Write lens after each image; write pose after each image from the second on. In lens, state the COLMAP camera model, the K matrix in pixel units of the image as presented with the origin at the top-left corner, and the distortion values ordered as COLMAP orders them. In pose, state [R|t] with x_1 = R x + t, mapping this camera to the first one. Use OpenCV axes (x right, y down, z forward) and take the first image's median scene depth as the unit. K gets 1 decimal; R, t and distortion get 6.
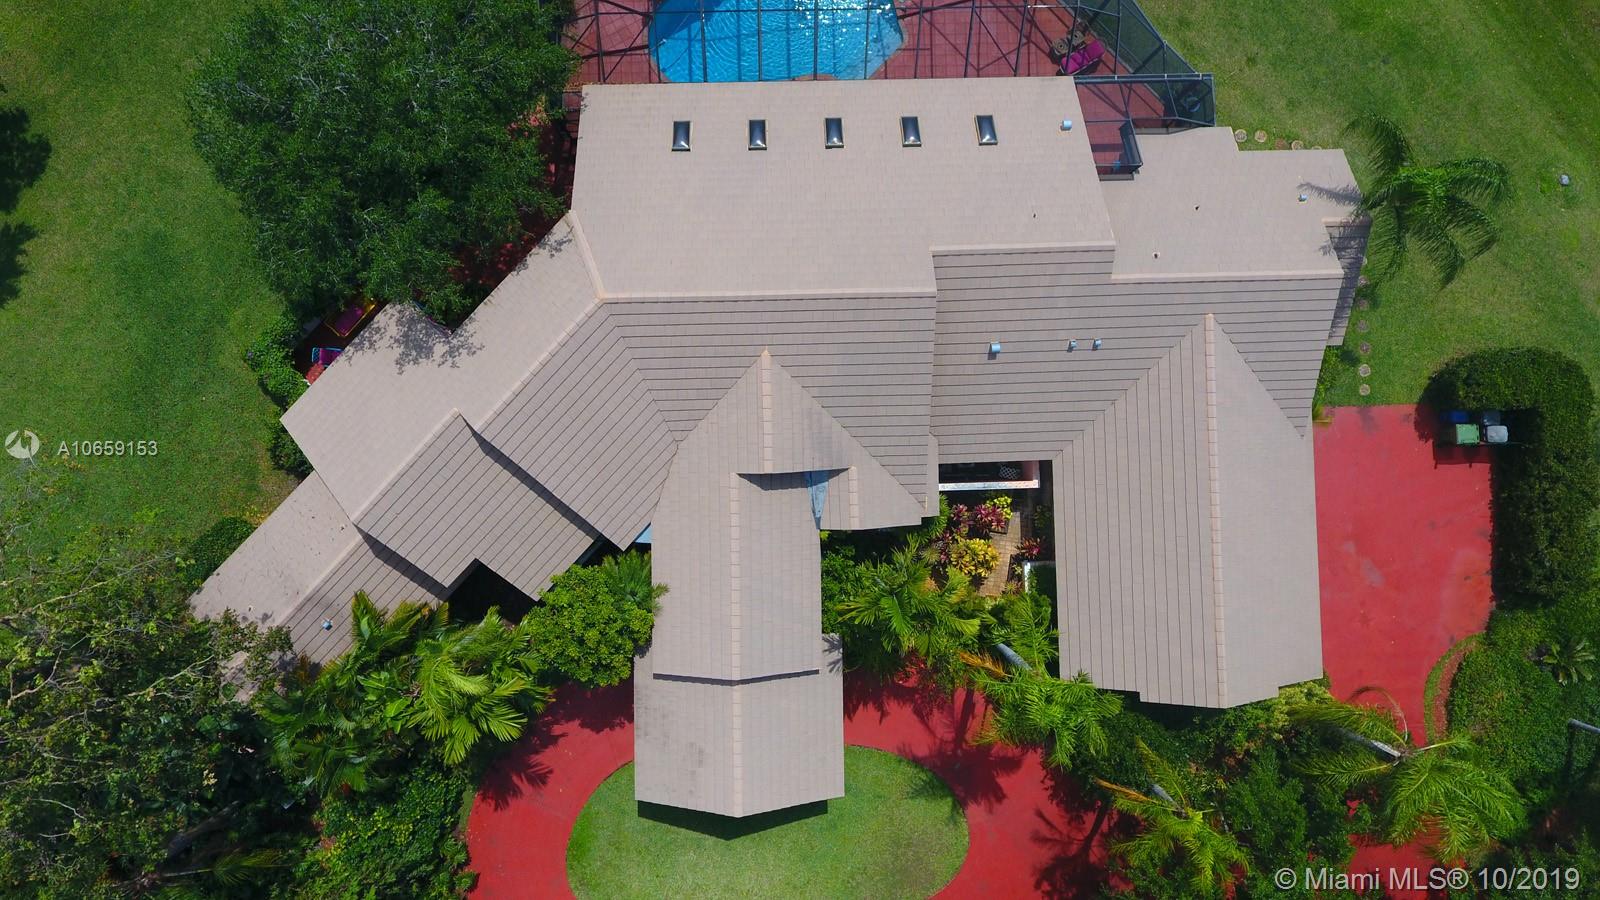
lens RADIAL K [[903.9, 0, 800.0], [0, 903.9, 450.0], [0, 0, 1]] dist [0.001292, -0.000485]
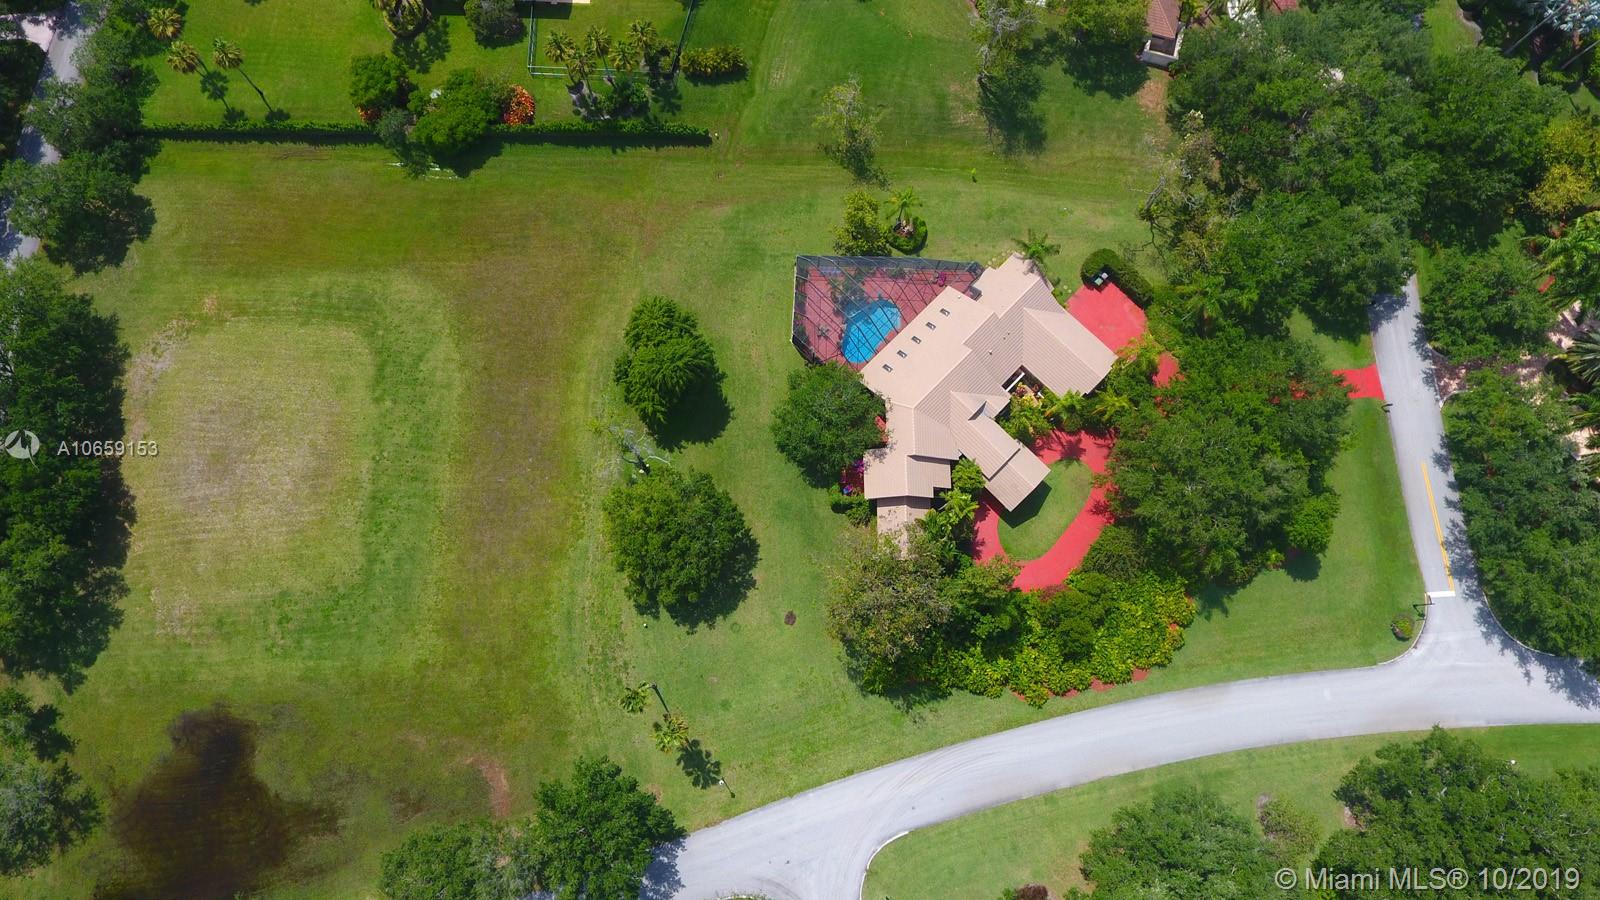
lens RADIAL K [[931.2, 0, 778.2], [0, 931.2, 449.7], [0, 0, 1]] dist [0.000261, 0.000395]
pose [[0.725785, -0.673046, 0.142286, -1.166526], [0.687895, 0.711866, -0.141589, 0.108727], [-0.005993, 0.200641, 0.979647, -2.516444]]
